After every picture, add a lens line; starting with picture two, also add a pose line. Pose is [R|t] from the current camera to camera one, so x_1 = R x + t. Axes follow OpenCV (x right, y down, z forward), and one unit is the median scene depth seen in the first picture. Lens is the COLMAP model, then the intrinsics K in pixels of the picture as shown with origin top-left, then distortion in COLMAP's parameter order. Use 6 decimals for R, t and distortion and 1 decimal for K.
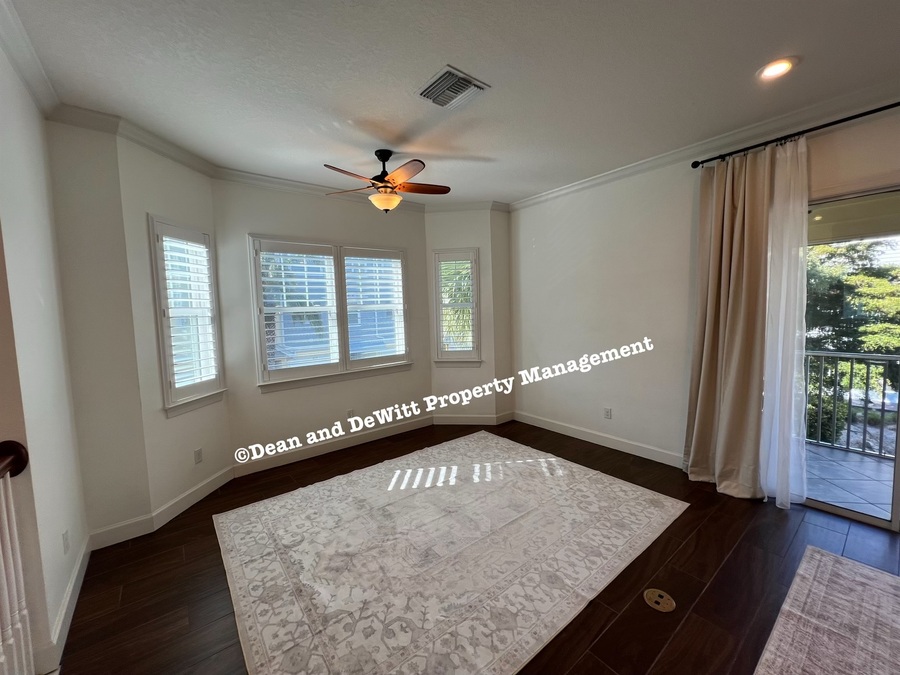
lens RADIAL K [[361.7, 0, 449.1], [0, 361.7, 336.2], [0, 0, 1]] dist [0.000523, 0.001442]
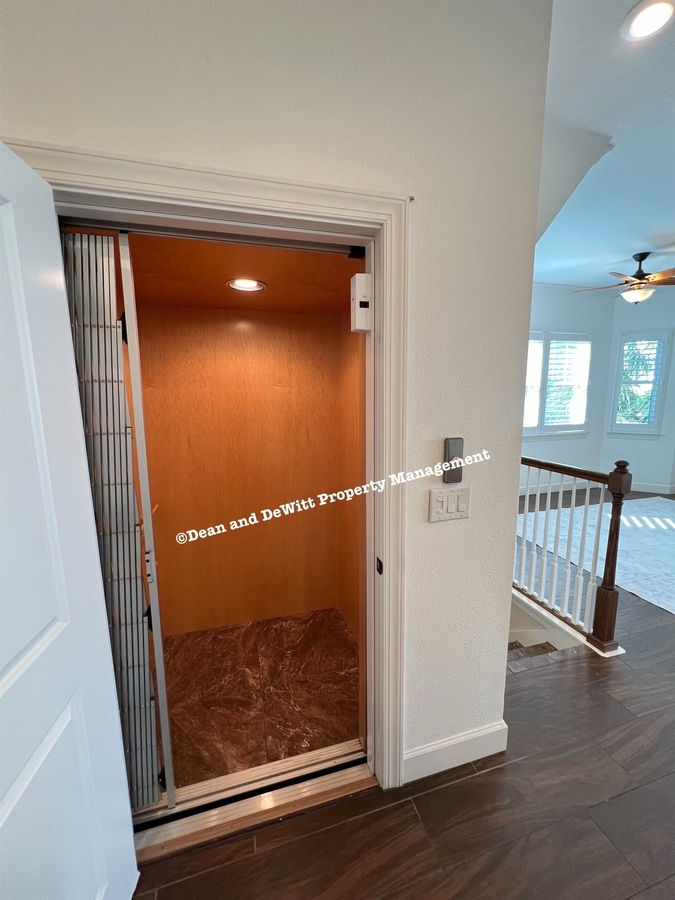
lens RADIAL K [[361.7, 0, 335.9], [0, 361.7, 448.6], [0, 0, 1]] dist [0.000523, 0.001442]
pose [[0.927351, 0.077049, -0.366175, -0.503428], [-0.044183, 0.994272, 0.097315, 0.058457], [0.371576, -0.074067, 0.925443, -0.449385]]
